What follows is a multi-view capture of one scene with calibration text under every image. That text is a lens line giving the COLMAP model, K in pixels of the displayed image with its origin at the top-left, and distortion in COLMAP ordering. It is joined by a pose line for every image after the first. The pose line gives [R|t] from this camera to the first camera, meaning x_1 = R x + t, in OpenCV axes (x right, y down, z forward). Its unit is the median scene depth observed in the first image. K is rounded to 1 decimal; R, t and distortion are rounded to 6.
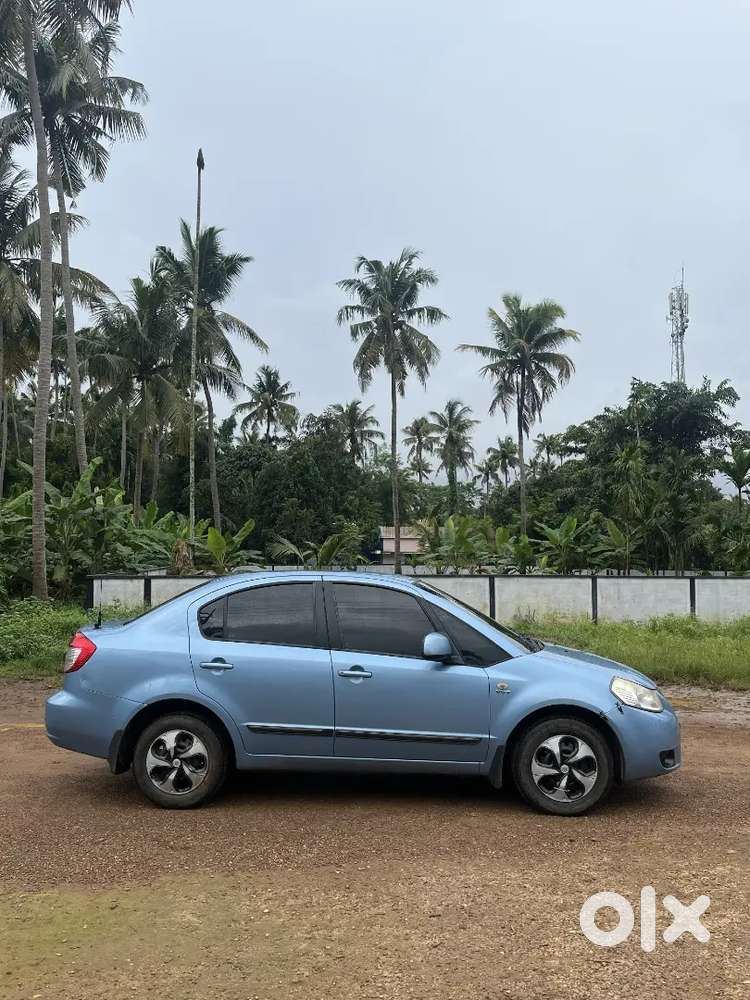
lens RADIAL K [[722.7, 0, 375.0], [0, 722.7, 500.0], [0, 0, 1]] dist [0.065178, 0.000254]
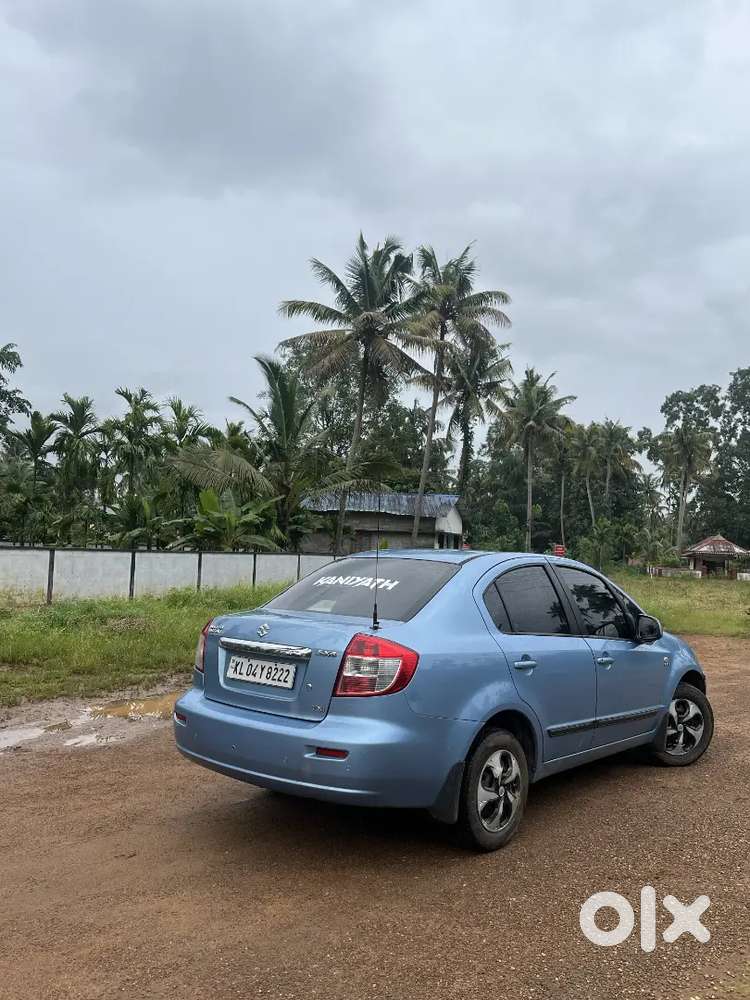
lens RADIAL K [[763.8, 0, 375.0], [0, 763.8, 500.0], [0, 0, 1]] dist [0.039508, -0.049183]
pose [[0.666102, 0.073209, 0.742259, -0.987855], [-0.104234, 0.994542, -0.004553, 0.064809], [-0.738541, -0.074336, 0.670098, 0.566055]]
